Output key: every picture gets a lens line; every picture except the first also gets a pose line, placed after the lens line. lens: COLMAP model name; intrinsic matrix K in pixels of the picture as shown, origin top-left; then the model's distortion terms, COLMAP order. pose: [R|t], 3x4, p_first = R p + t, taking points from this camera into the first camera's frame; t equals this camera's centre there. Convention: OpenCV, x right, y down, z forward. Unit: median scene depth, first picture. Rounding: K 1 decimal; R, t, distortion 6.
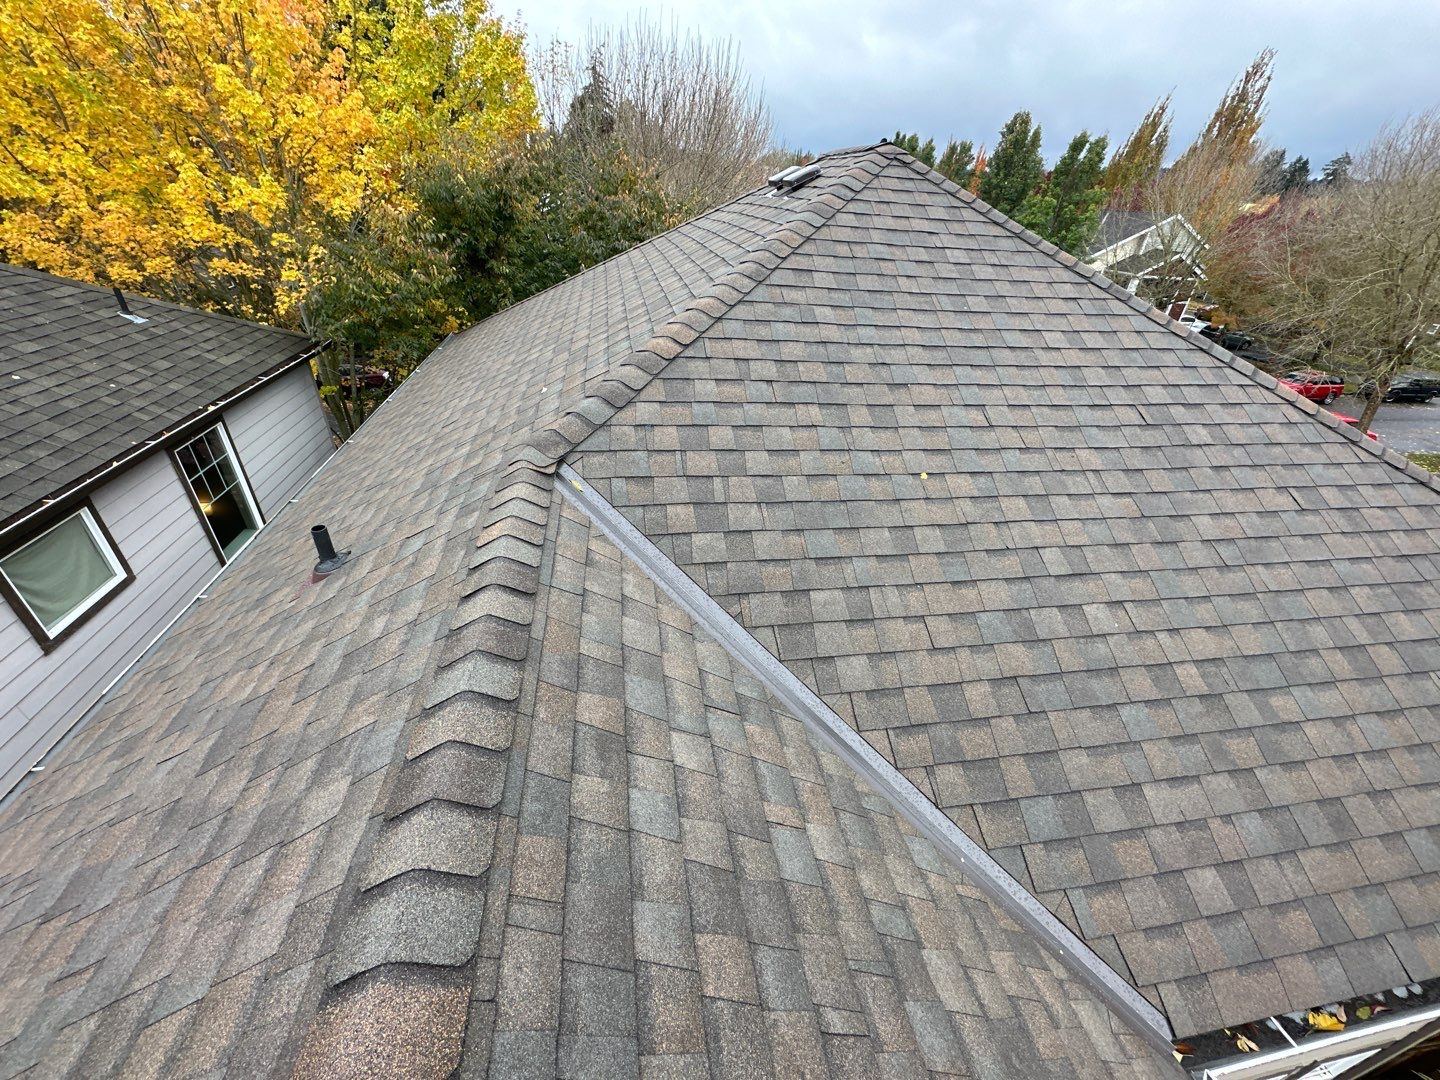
lens RADIAL K [[566.8, 0, 719.8], [0, 566.8, 538.7], [0, 0, 1]] dist [0.001940, -0.001964]
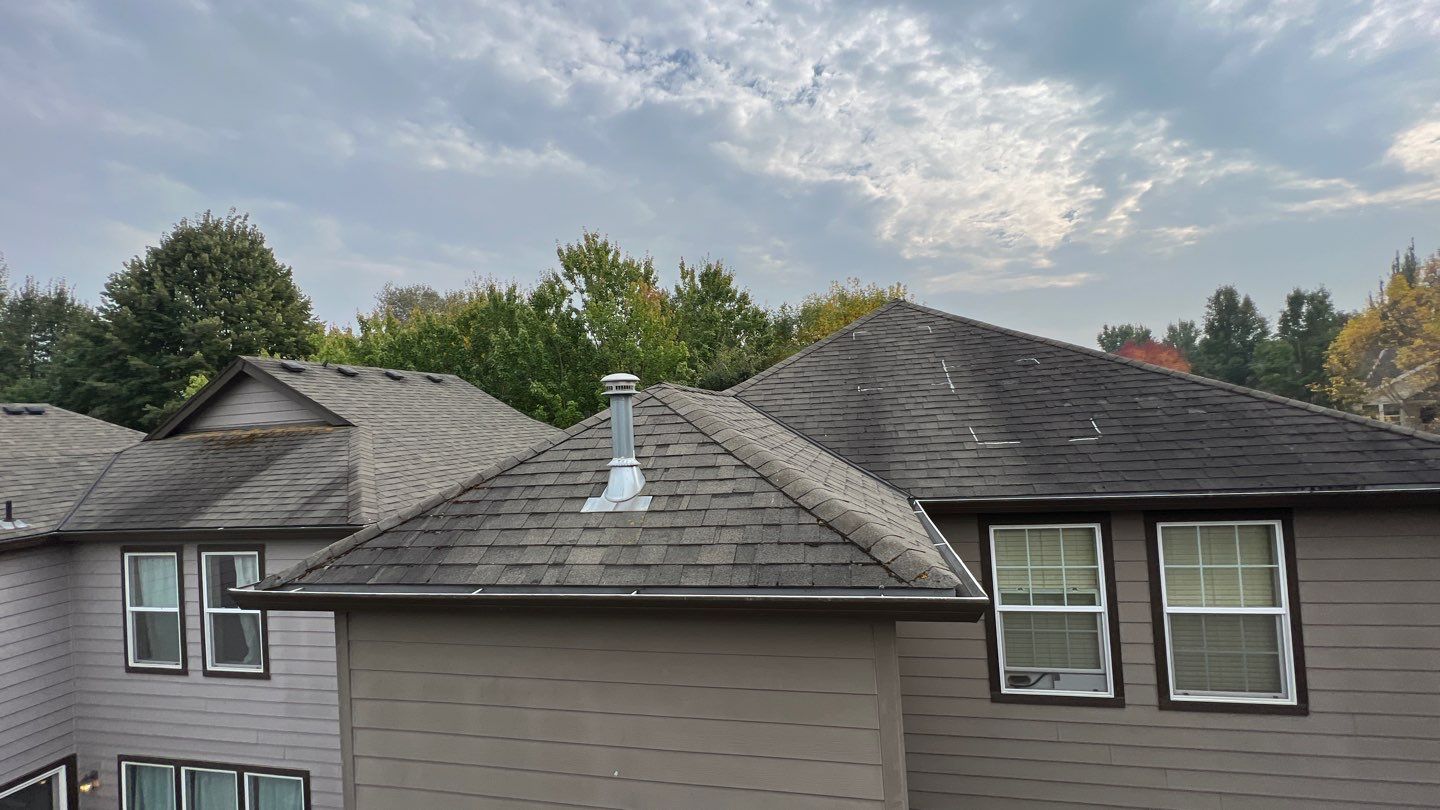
lens RADIAL K [[572.1, 0, 726.6], [0, 572.1, 411.0], [0, 0, 1]] dist [0.002710, -0.000032]
pose [[0.919498, -0.121862, -0.373730, 0.559999], [-0.094752, 0.853993, -0.511583, 1.070256], [0.381505, 0.505811, 0.773698, -0.931554]]
